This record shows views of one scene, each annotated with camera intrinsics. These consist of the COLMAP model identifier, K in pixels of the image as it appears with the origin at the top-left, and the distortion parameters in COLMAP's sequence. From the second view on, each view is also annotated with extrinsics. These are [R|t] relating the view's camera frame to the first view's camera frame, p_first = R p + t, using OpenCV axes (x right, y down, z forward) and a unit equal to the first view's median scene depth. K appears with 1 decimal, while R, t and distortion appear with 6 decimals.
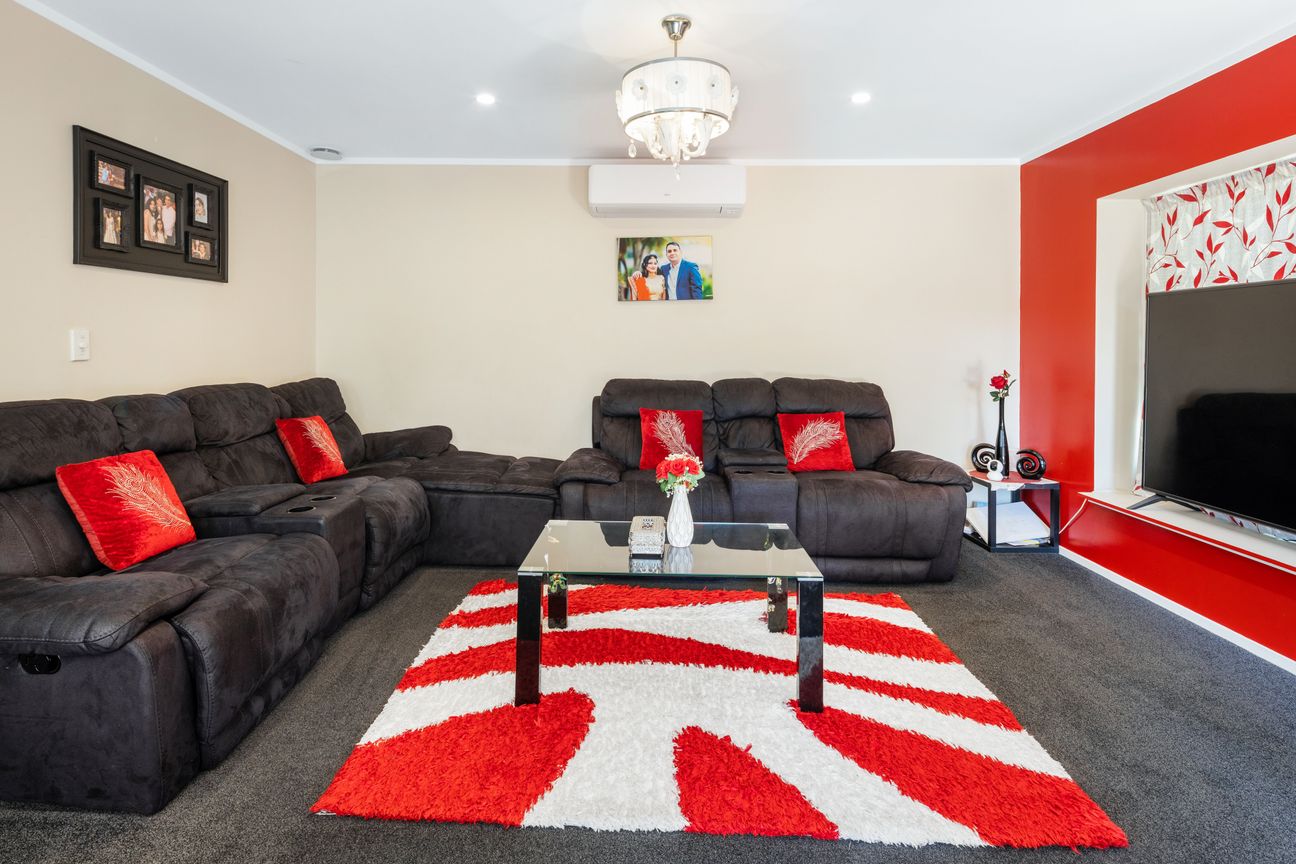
lens RADIAL K [[637.4, 0, 620.3], [0, 637.4, 347.1], [0, 0, 1]] dist [0.005172, -0.005663]
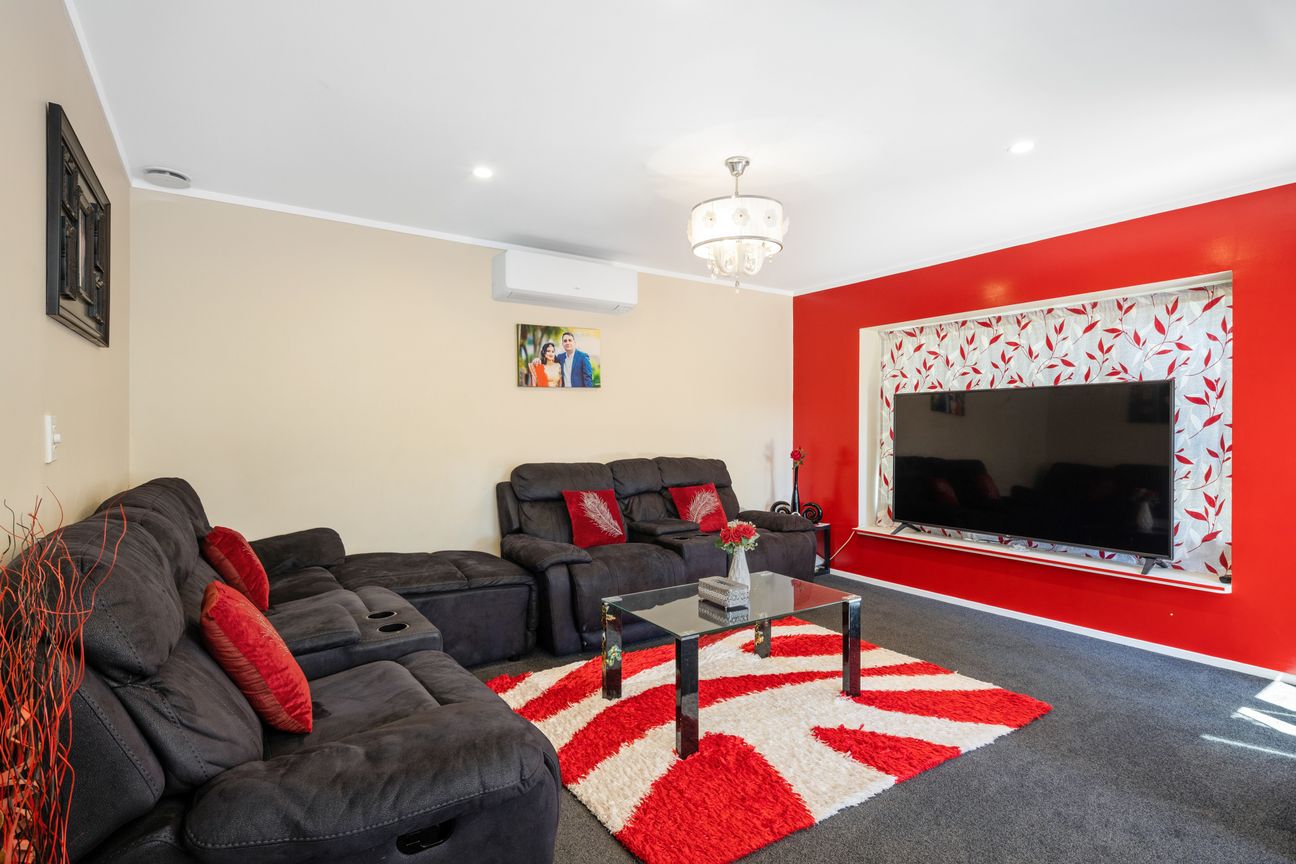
lens RADIAL K [[637.4, 0, 635.5], [0, 637.4, 427.1], [0, 0, 1]] dist [0.005172, -0.005663]
pose [[0.820609, -0.006632, 0.571451, -0.549369], [0.007841, 0.999969, 0.000345, -0.009224], [-0.571436, 0.004197, 0.820636, 0.088025]]
